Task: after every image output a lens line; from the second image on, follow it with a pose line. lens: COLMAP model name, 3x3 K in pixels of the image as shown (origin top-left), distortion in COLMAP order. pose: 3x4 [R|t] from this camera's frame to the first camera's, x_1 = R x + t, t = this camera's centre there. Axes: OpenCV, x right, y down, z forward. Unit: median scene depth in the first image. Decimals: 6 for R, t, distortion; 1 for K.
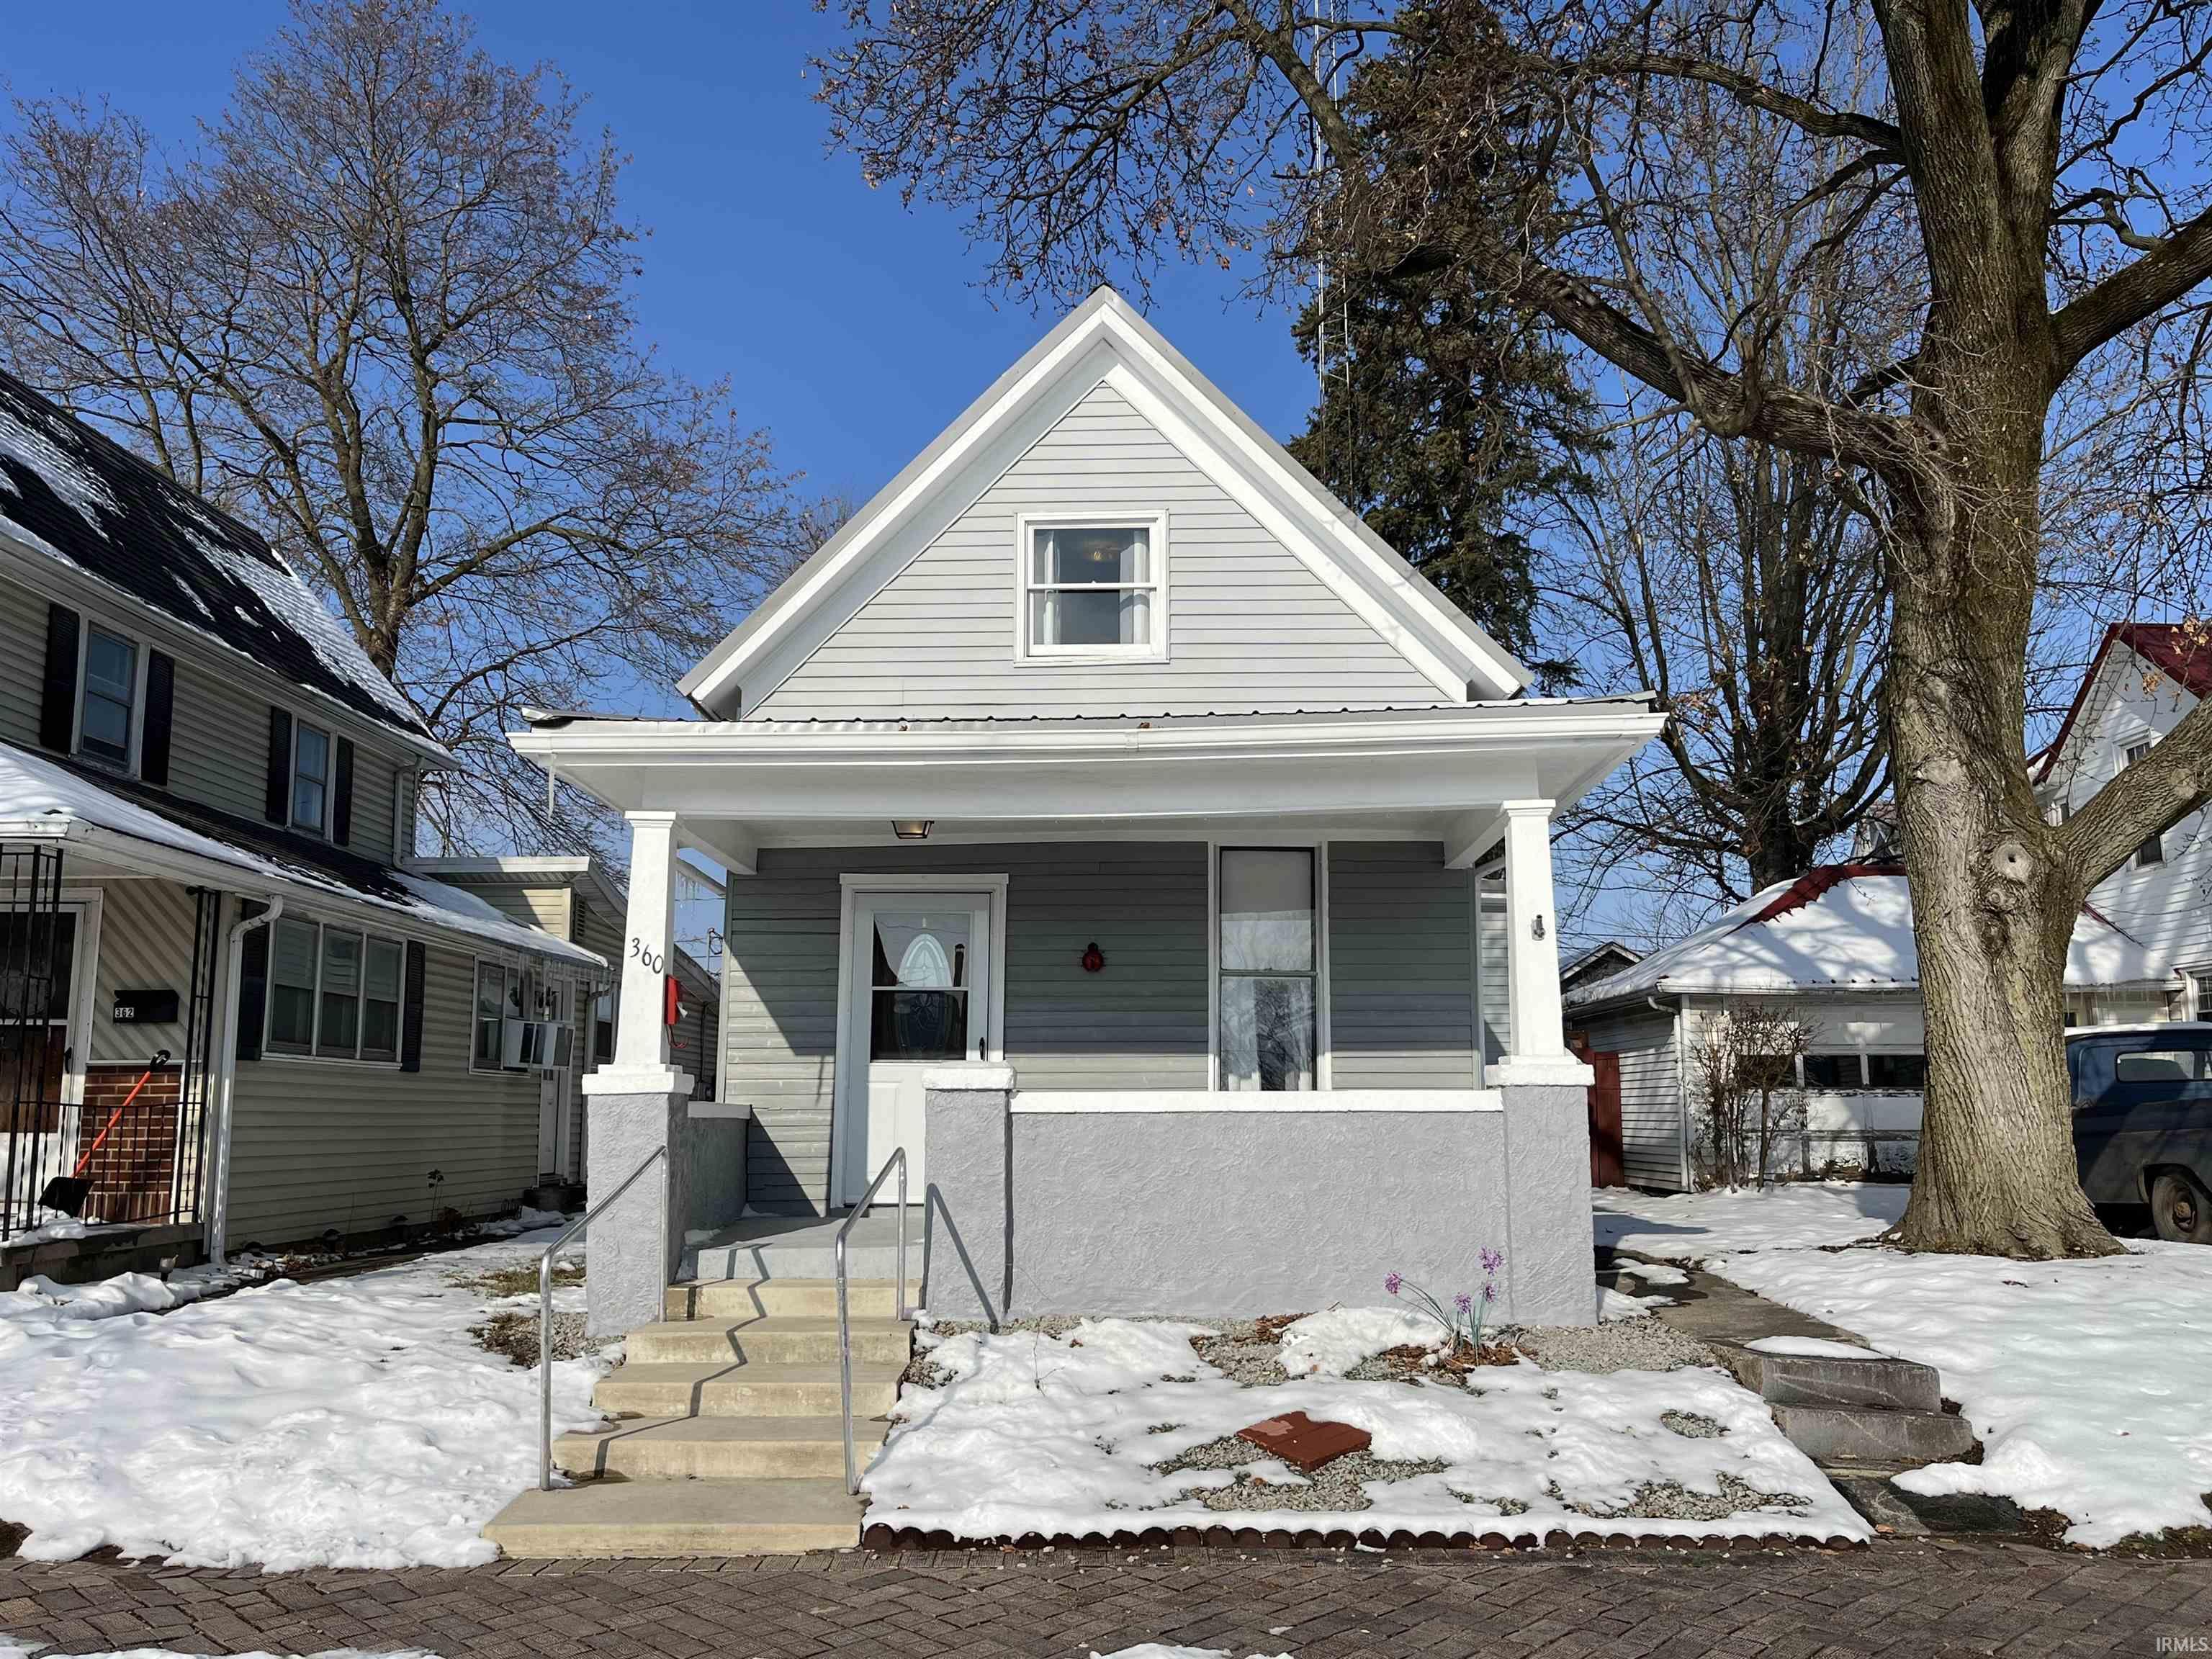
lens RADIAL K [[1807.5, 0, 1090.1], [0, 1807.5, 827.0], [0, 0, 1]] dist [0.058059, -0.087044]
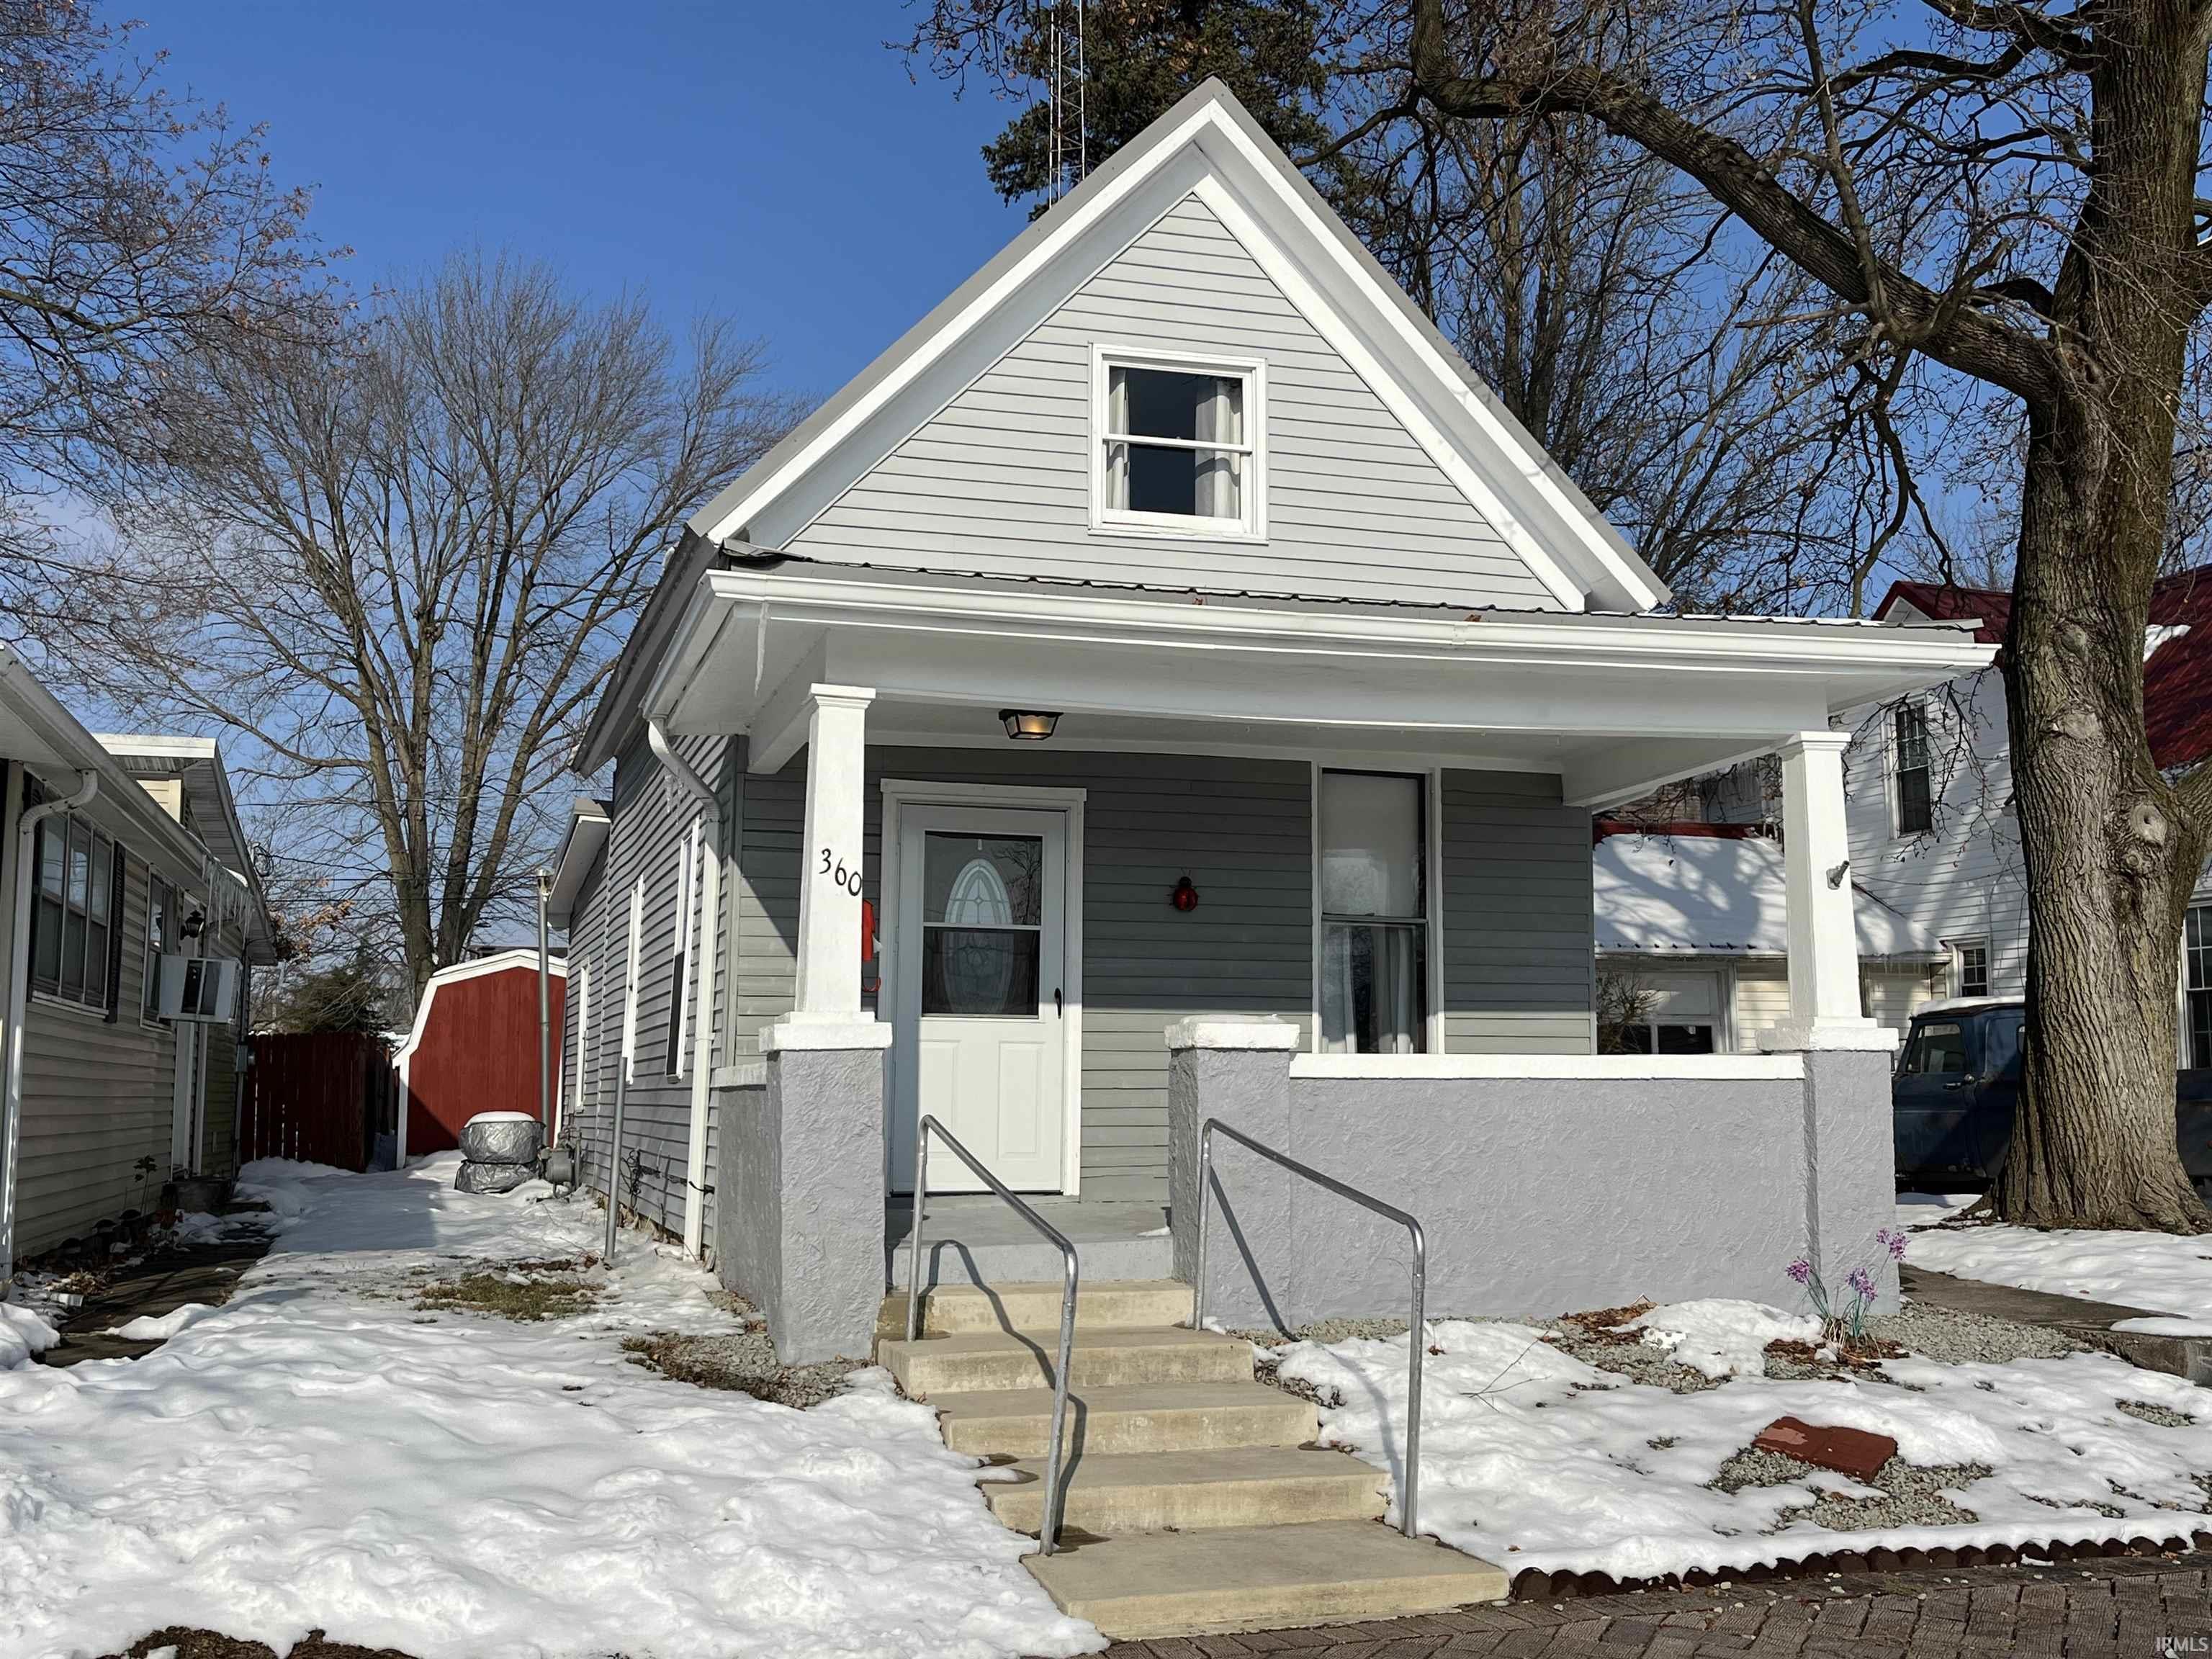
lens RADIAL K [[2145.2, 0, 1106.0], [0, 2145.2, 829.5], [0, 0, 1]] dist [0.030326, -0.001462]
pose [[0.950457, 0.040353, 0.308225, -0.338162], [-0.051140, 0.998327, 0.026994, 0.018170], [-0.306620, -0.041420, 0.950930, 0.081013]]
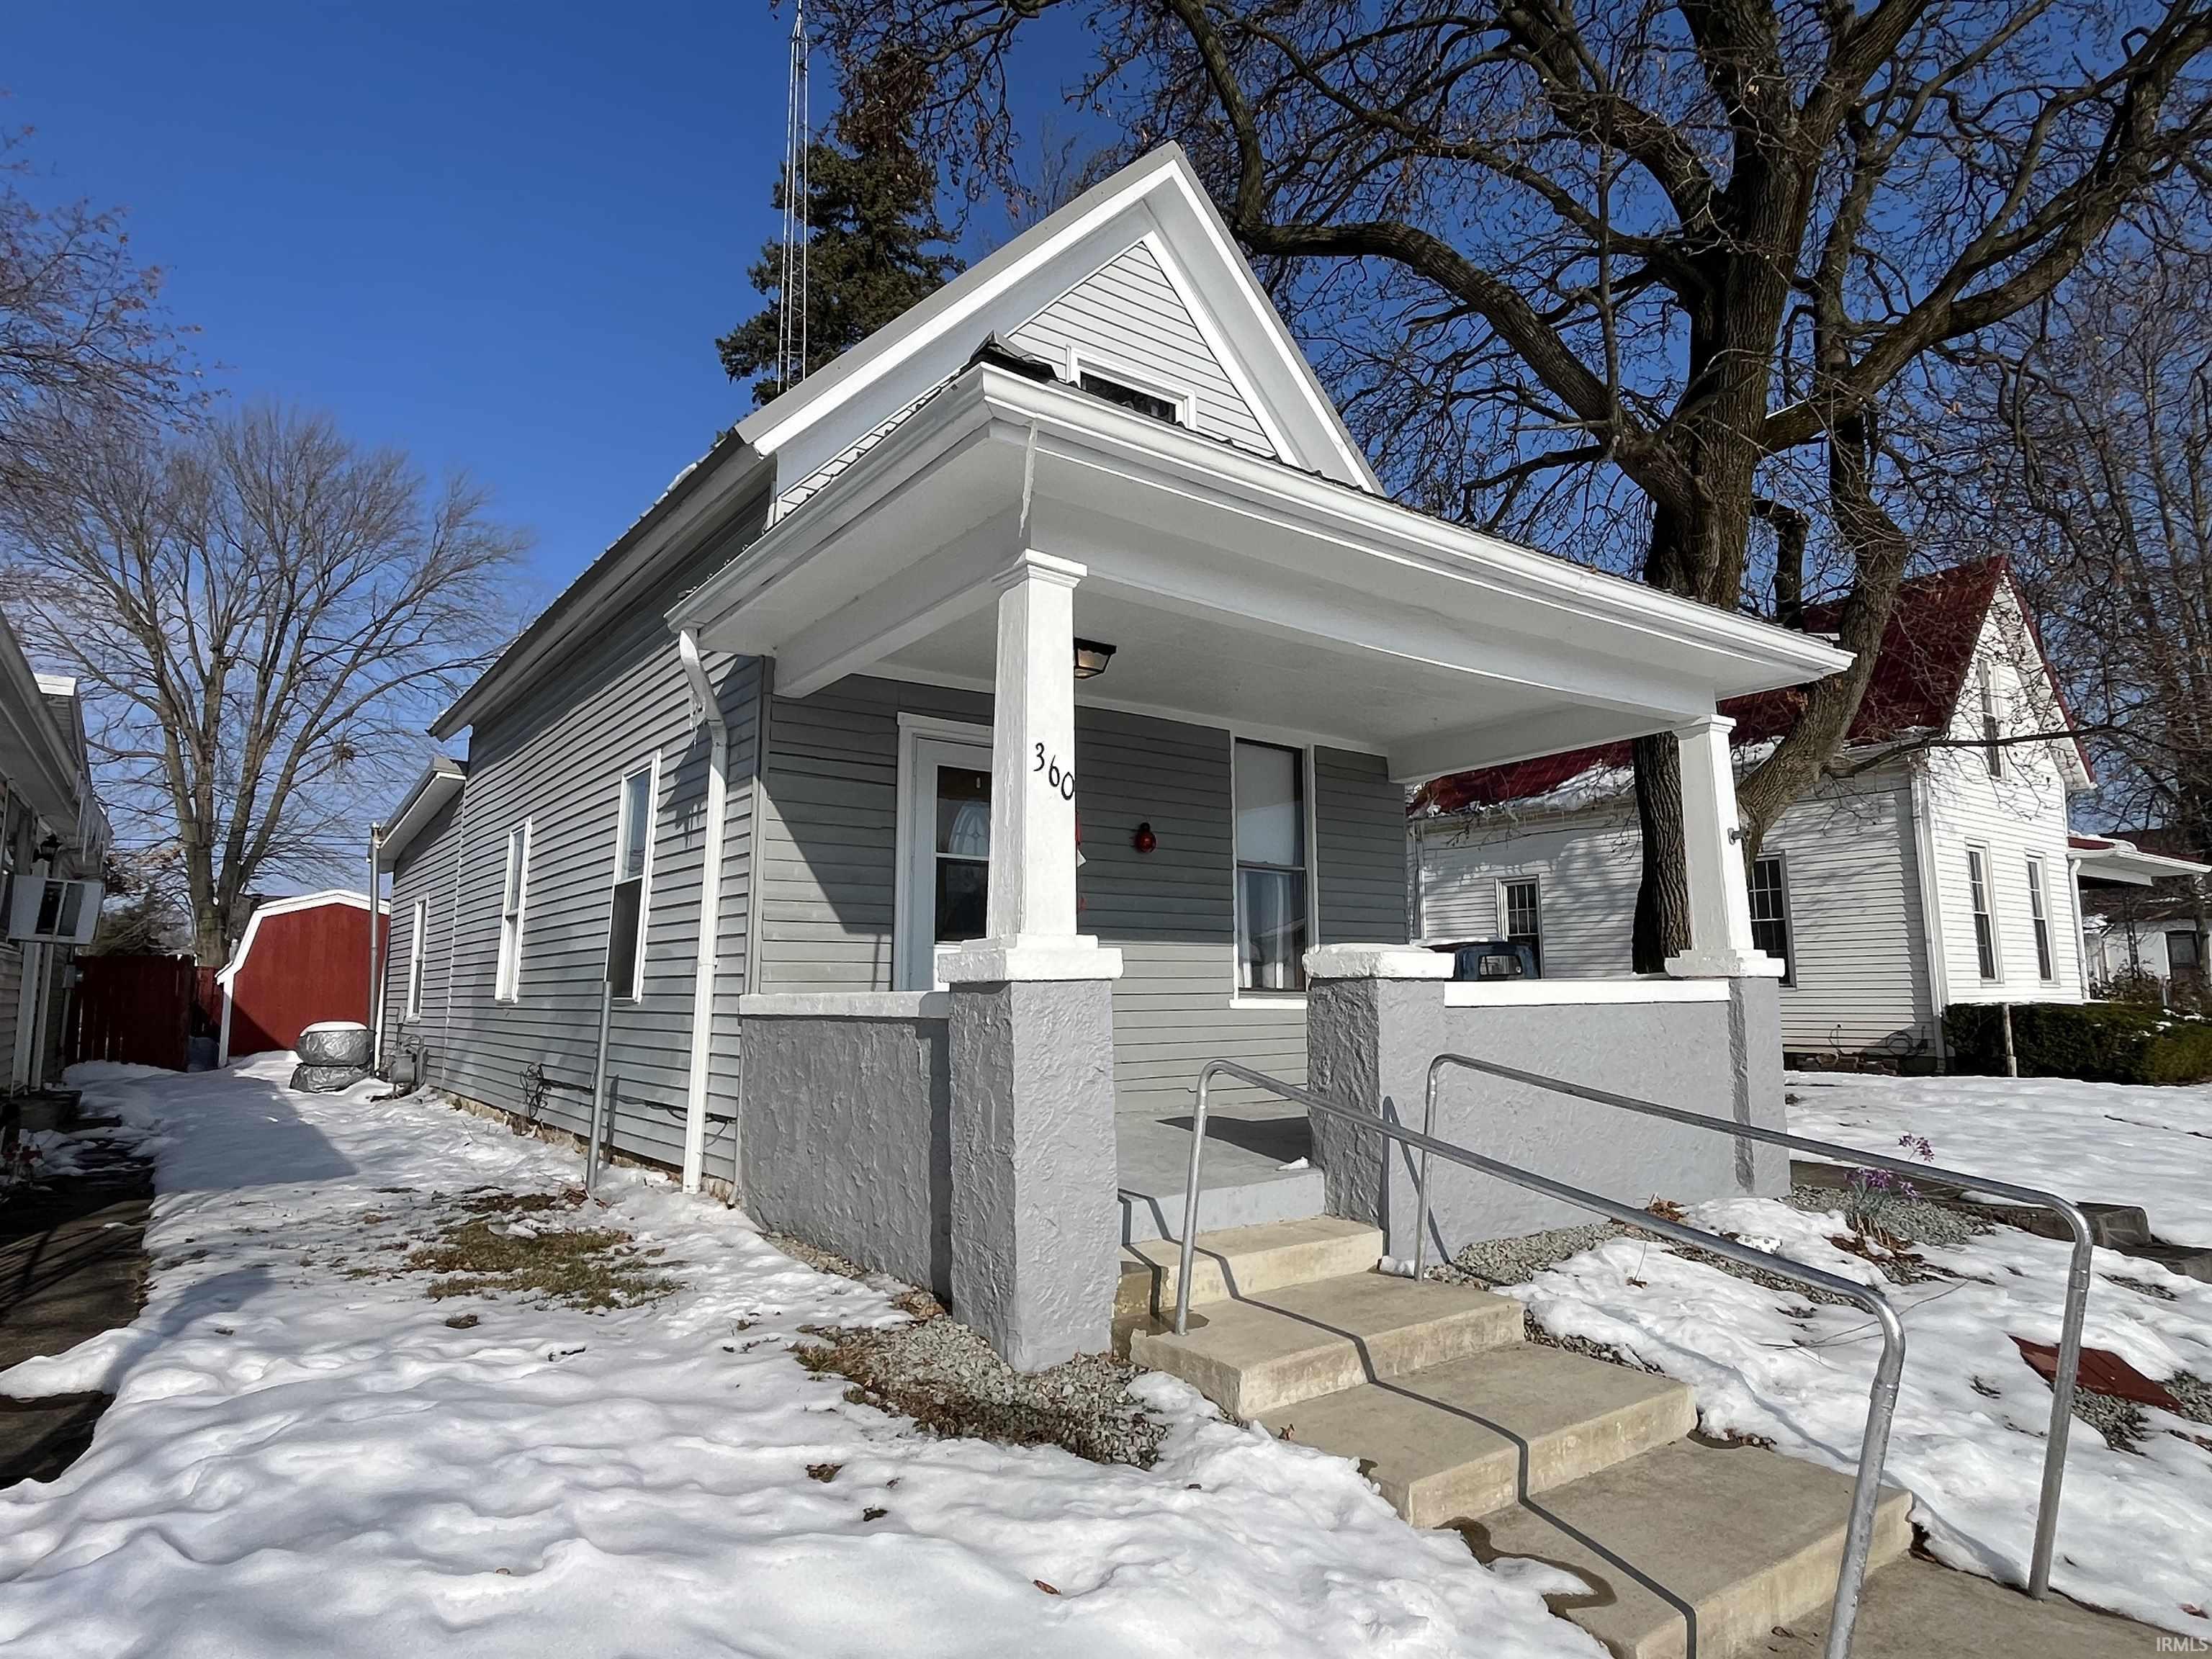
lens RADIAL K [[1225.6, 0, 1095.5], [0, 1225.6, 832.5], [0, 0, 1]] dist [-0.005717, 0.000458]
pose [[0.793858, 0.077186, 0.603185, -0.403325], [-0.092536, 0.995693, -0.005626, 0.076054], [-0.601022, -0.051350, 0.797581, 0.514143]]
